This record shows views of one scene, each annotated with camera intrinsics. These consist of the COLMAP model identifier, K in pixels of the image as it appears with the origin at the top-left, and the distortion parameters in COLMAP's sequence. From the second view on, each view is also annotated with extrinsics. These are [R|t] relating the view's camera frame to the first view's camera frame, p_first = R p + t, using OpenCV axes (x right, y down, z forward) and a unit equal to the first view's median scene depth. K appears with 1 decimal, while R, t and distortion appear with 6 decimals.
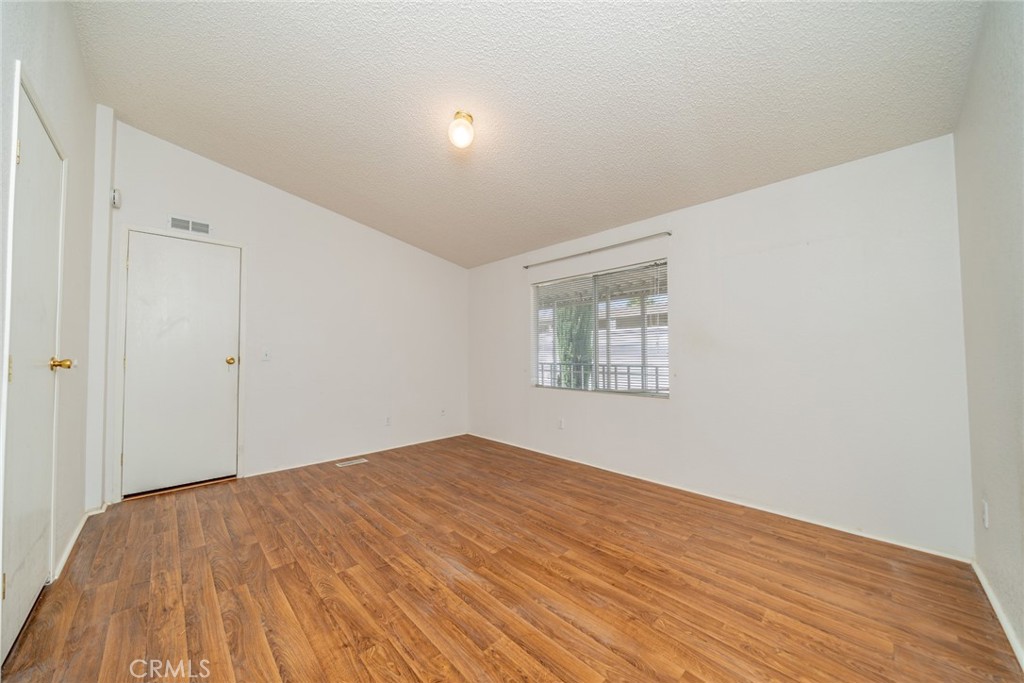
lens RADIAL K [[358.6, 0, 501.2], [0, 358.6, 343.1], [0, 0, 1]] dist [-0.010159, -0.000058]
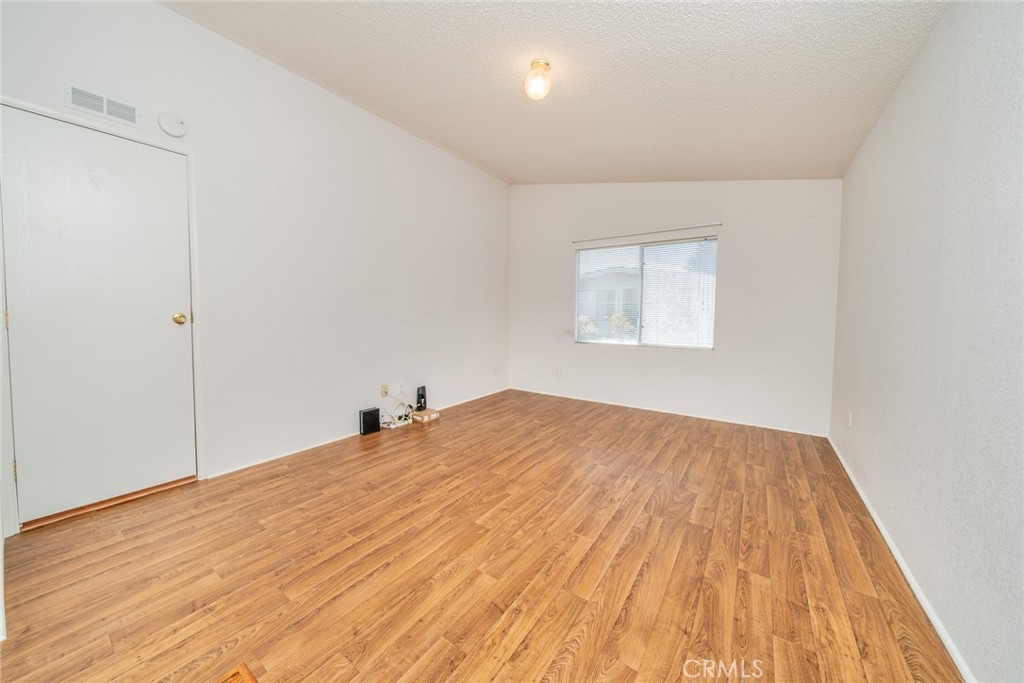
lens RADIAL K [[361.5, 0, 493.2], [0, 361.5, 312.4], [0, 0, 1]] dist [-0.000900, -0.000088]
pose [[0.176849, 0.005142, -0.984225, 0.378312], [0.022434, 0.999705, 0.009254, 0.006593], [0.983982, -0.023717, 0.176681, 0.356643]]
